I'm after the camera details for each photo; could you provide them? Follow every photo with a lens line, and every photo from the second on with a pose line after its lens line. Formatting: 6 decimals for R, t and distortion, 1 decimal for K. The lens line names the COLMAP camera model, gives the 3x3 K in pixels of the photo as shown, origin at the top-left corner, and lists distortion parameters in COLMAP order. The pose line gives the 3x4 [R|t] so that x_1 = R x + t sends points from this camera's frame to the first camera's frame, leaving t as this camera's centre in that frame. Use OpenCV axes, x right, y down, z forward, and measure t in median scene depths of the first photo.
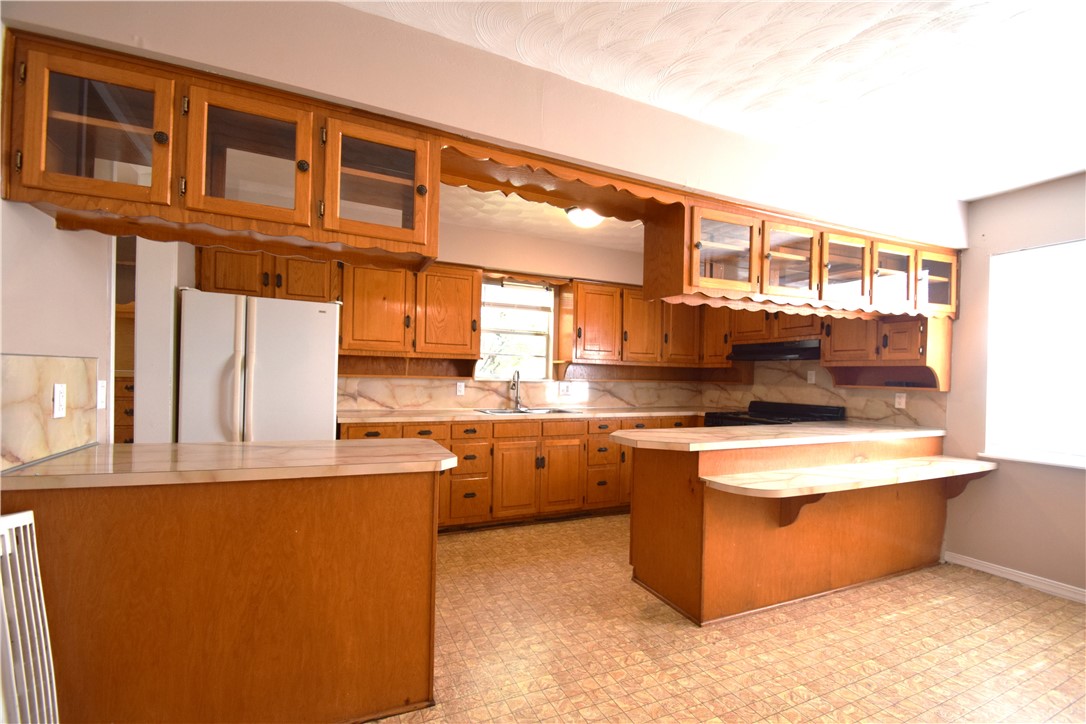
lens RADIAL K [[477.3, 0, 540.4], [0, 477.3, 381.5], [0, 0, 1]] dist [0.002273, -0.009675]
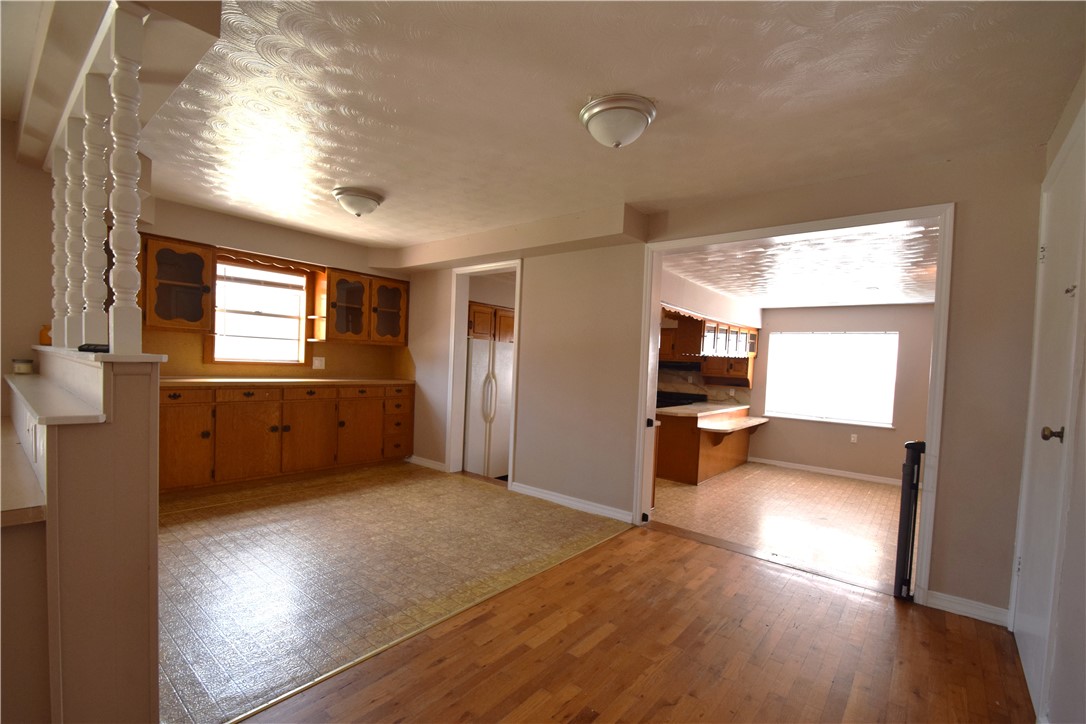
lens RADIAL K [[477.3, 0, 540.4], [0, 477.3, 381.5], [0, 0, 1]] dist [0.002273, -0.009675]
pose [[0.896373, 0.000503, 0.443300, -0.858035], [-0.021165, 0.998908, 0.041663, -0.070598], [-0.442794, -0.046728, 0.895405, -0.489894]]
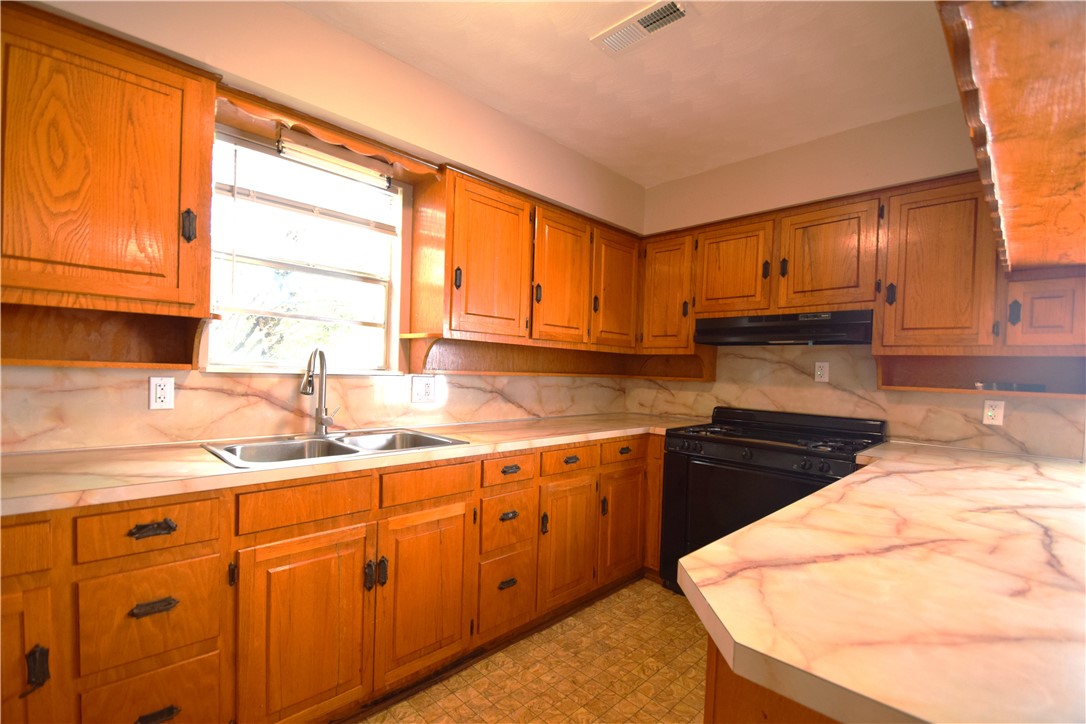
lens RADIAL K [[477.3, 0, 540.4], [0, 477.3, 381.5], [0, 0, 1]] dist [0.002273, -0.009675]
pose [[0.939619, 0.002430, 0.342214, -0.007433], [-0.010619, 0.999700, 0.022057, -0.006527], [-0.342057, -0.024359, 0.939363, 0.526740]]
